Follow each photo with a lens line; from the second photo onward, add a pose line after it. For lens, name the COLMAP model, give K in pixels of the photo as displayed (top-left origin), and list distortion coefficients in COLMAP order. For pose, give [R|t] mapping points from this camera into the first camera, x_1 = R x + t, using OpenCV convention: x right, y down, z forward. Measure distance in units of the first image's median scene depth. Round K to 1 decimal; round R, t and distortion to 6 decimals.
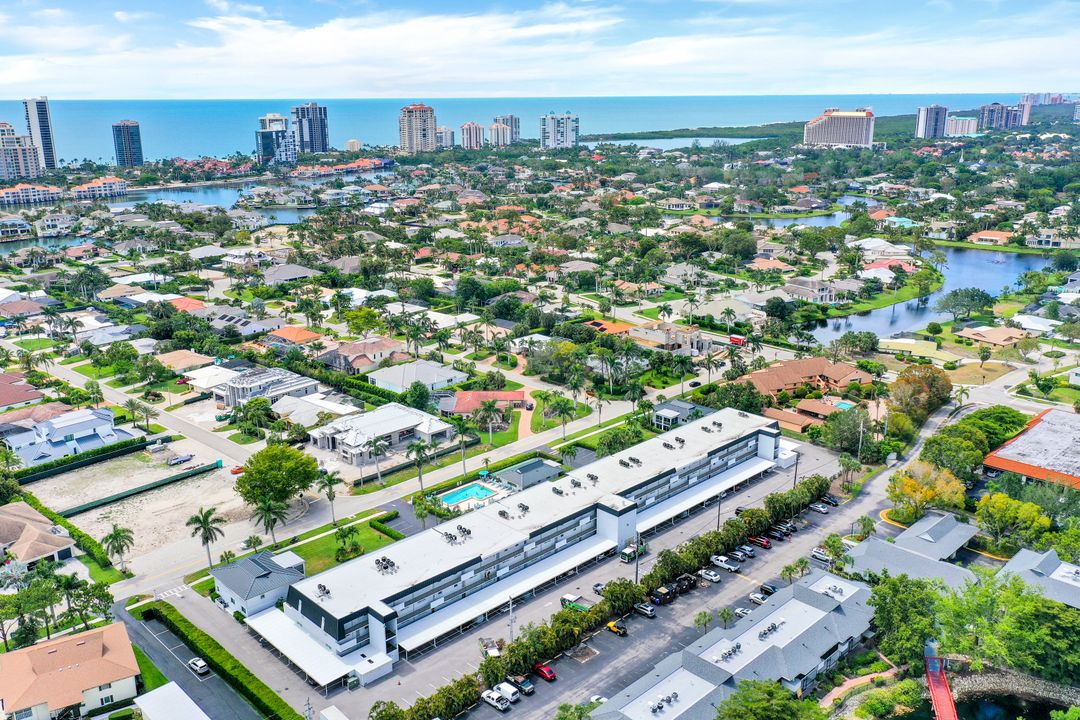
lens RADIAL K [[899.8, 0, 442.9], [0, 899.8, 364.2], [0, 0, 1]] dist [0.131278, 0.003944]
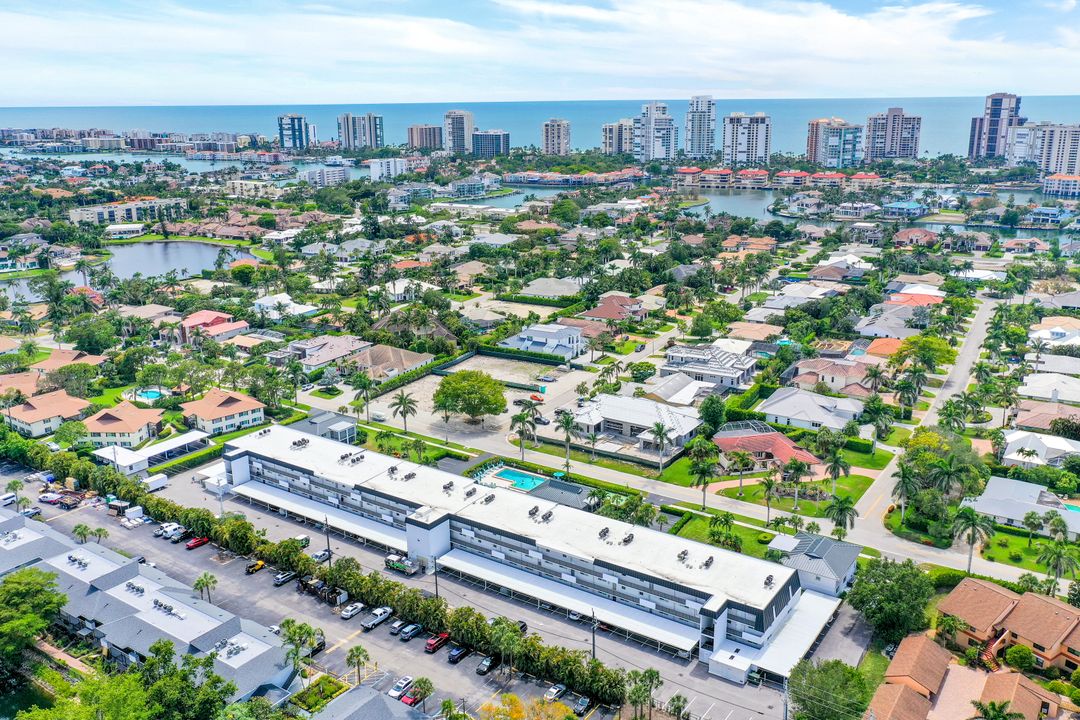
lens RADIAL K [[892.5, 0, 540.0], [0, 892.5, 360.0], [0, 0, 1]] dist [-0.002244, -0.005687]
pose [[0.258889, 0.287834, -0.922024, 0.806677], [-0.268118, 0.938470, 0.217685, -0.177962], [0.927949, 0.190854, 0.320133, 0.629835]]
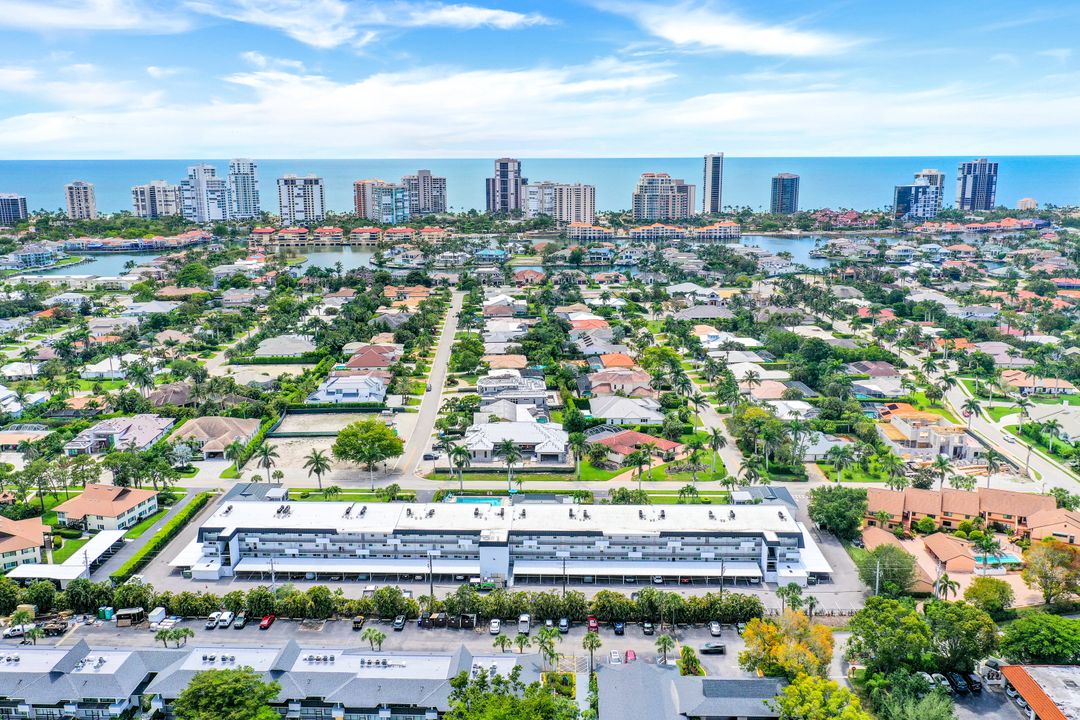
lens RADIAL K [[866.2, 0, 522.9], [0, 866.2, 361.9], [0, 0, 1]] dist [0.000489, -0.006386]
pose [[0.733026, 0.174926, -0.657323, 0.661971], [-0.204726, 0.978295, 0.032039, -0.062907], [0.648660, 0.111085, 0.752928, 0.201976]]
